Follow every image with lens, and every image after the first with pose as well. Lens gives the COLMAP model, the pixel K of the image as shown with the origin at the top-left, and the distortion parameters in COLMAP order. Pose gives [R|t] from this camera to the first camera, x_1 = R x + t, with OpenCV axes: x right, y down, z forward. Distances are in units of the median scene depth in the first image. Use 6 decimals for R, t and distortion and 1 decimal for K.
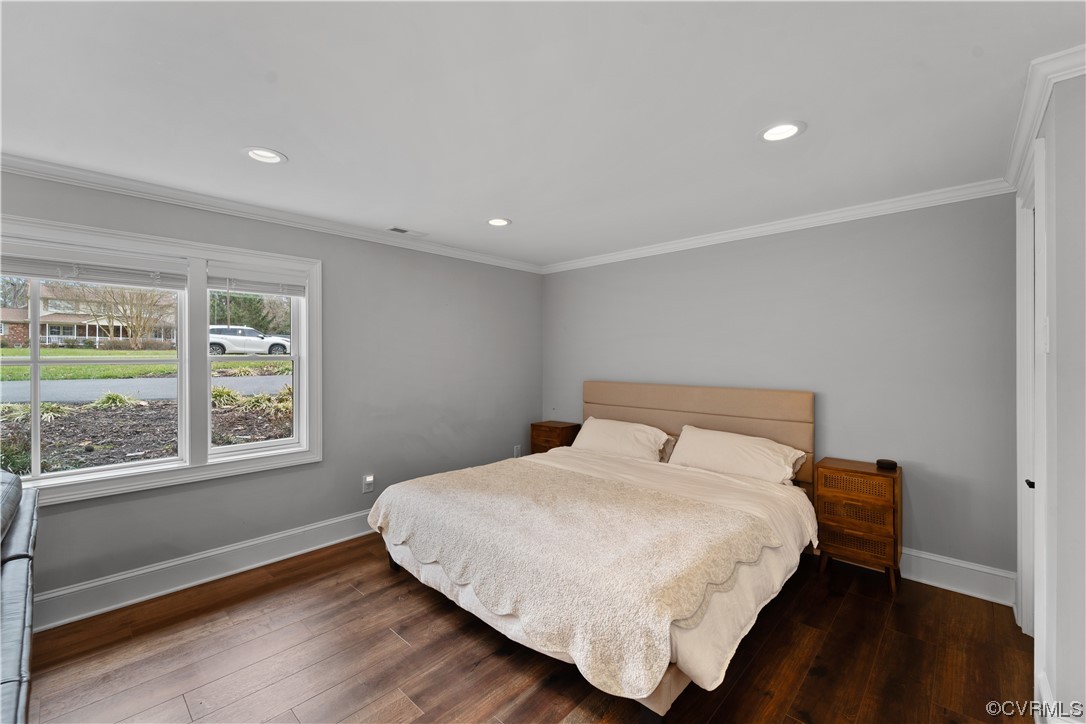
lens RADIAL K [[447.0, 0, 544.1], [0, 447.0, 359.3], [0, 0, 1]] dist [0.000340, -0.000154]
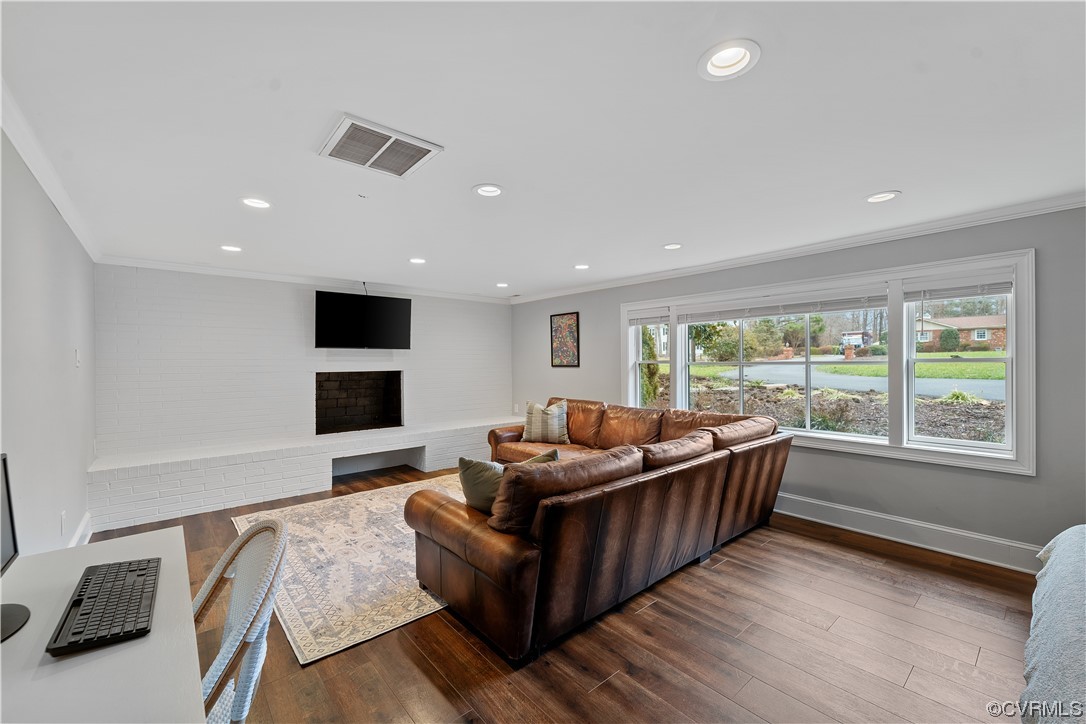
lens RADIAL K [[447.0, 0, 544.4], [0, 447.0, 364.2], [0, 0, 1]] dist [0.000340, -0.000154]
pose [[-0.109175, 0.004130, -0.994014, 0.492667], [0.002648, 0.999989, 0.003864, 0.001439], [0.994019, -0.002210, -0.109185, 0.138745]]
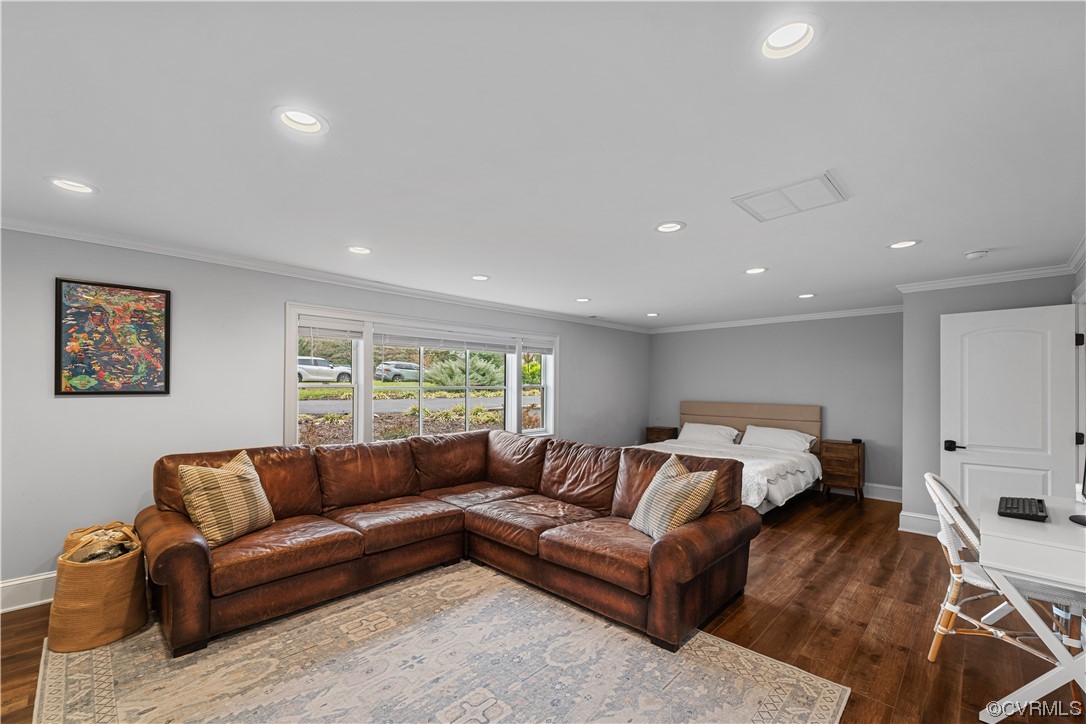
lens RADIAL K [[447.0, 0, 551.4], [0, 447.0, 390.0], [0, 0, 1]] dist [0.000340, -0.000154]
pose [[0.999911, 0.004306, -0.012650, -0.518785], [-0.004238, 0.999976, 0.005399, 0.001948], [0.012673, -0.005345, 0.999905, -0.913209]]
